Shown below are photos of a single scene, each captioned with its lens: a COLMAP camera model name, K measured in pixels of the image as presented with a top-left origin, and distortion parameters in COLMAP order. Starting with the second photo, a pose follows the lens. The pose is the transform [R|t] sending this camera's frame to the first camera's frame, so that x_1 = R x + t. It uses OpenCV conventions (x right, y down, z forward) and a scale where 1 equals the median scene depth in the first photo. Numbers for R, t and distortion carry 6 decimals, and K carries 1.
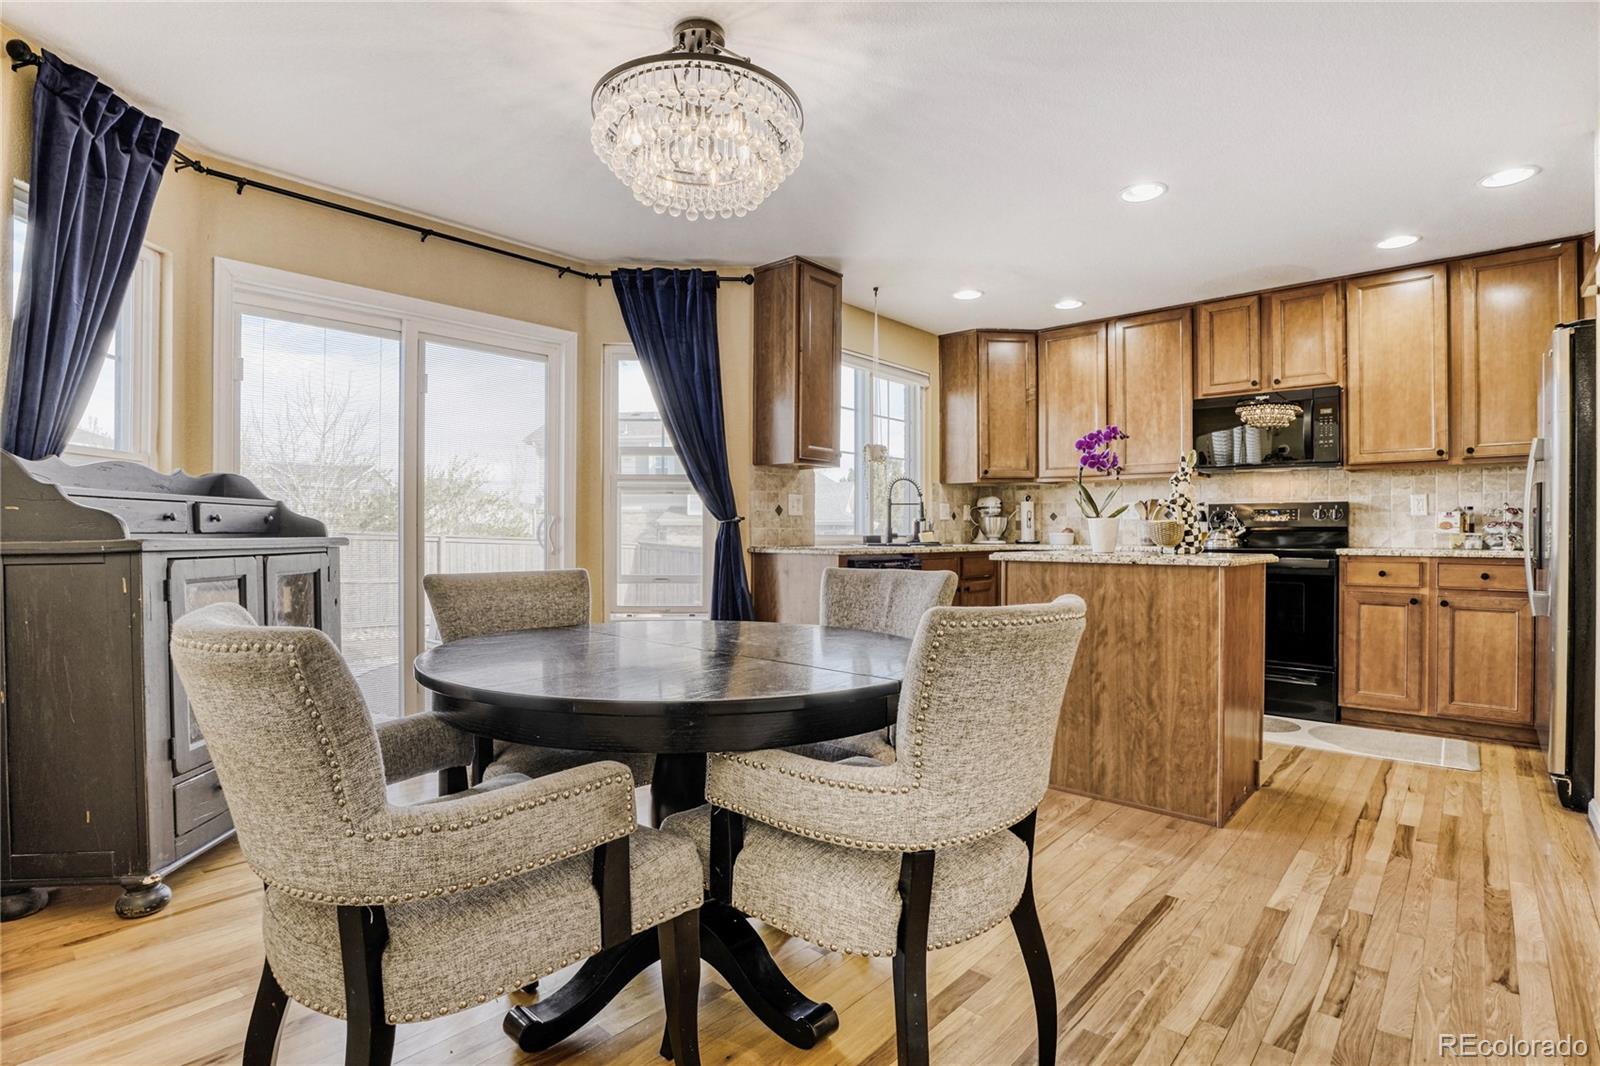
lens RADIAL K [[788.7, 0, 797.9], [0, 788.7, 535.8], [0, 0, 1]] dist [-0.039937, 0.008032]
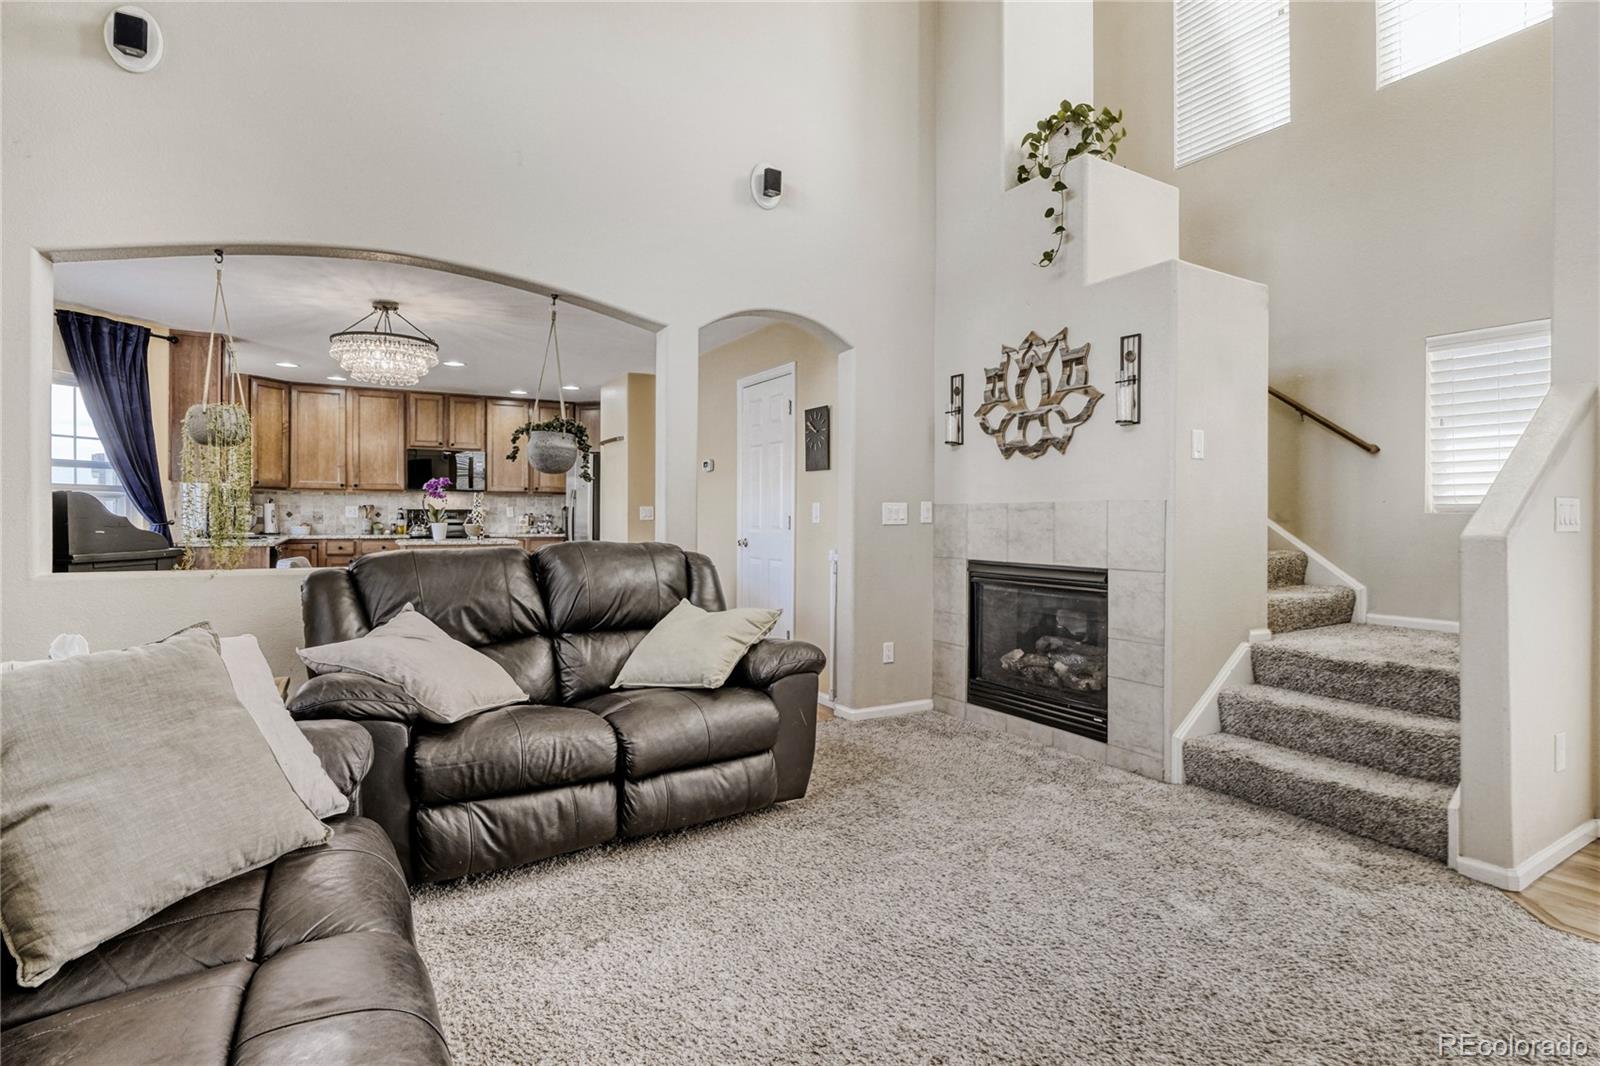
lens RADIAL K [[788.7, 0, 807.1], [0, 788.7, 529.9], [0, 0, 1]] dist [-0.039937, 0.008032]
pose [[0.309676, -0.018071, 0.950670, -0.885551], [-0.002173, 0.999803, 0.019712, -0.033611], [-0.950840, -0.008170, 0.309576, -0.373647]]
